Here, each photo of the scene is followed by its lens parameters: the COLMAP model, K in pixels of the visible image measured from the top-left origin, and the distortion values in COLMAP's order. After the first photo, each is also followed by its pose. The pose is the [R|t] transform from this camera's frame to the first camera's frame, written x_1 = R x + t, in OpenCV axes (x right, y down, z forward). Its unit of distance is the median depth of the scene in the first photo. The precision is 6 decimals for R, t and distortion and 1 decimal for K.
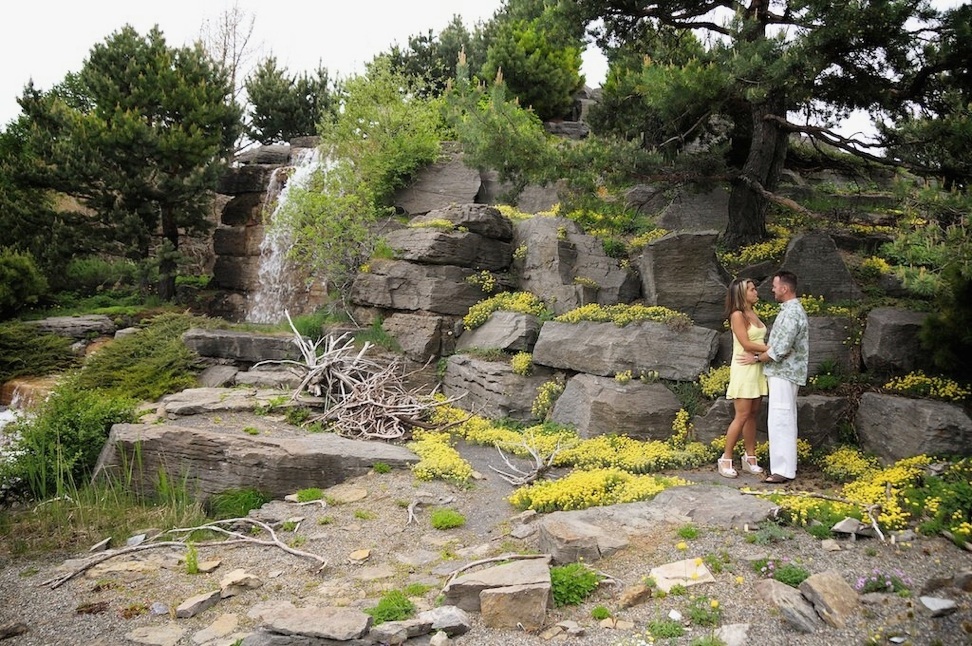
lens RADIAL K [[773.1, 0, 486.0], [0, 773.1, 323.0], [0, 0, 1]] dist [-0.181365, 0.143563]
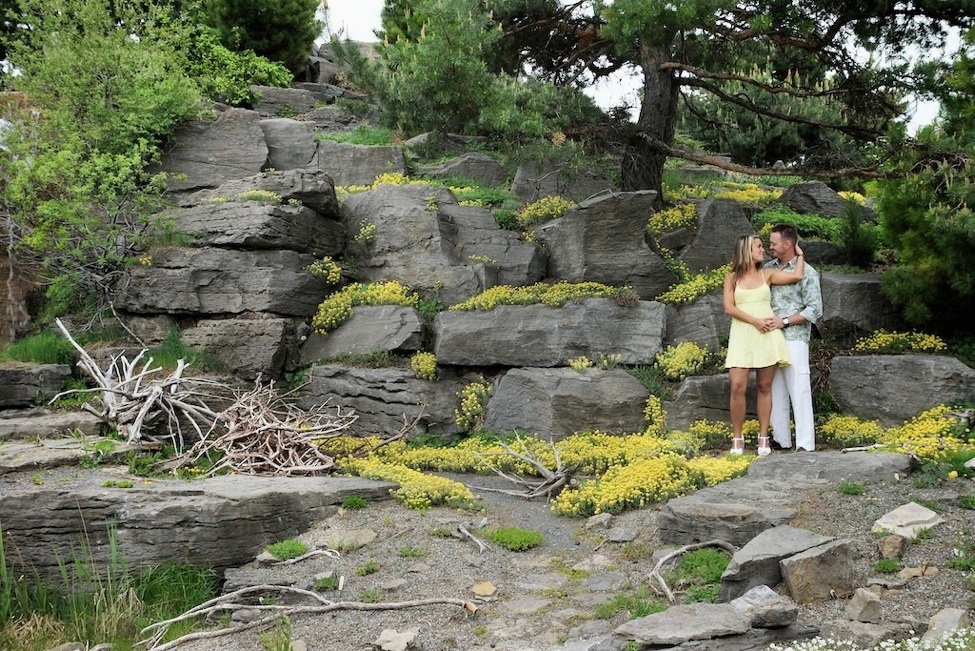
lens RADIAL K [[989.0, 0, 487.5], [0, 989.0, 325.5], [0, 0, 1]] dist [-0.074956, 0.165221]
pose [[0.893125, -0.054946, 0.446439, -0.331736], [0.077123, 0.996519, -0.031640, 0.047304], [-0.443147, 0.062689, 0.894254, 0.076111]]
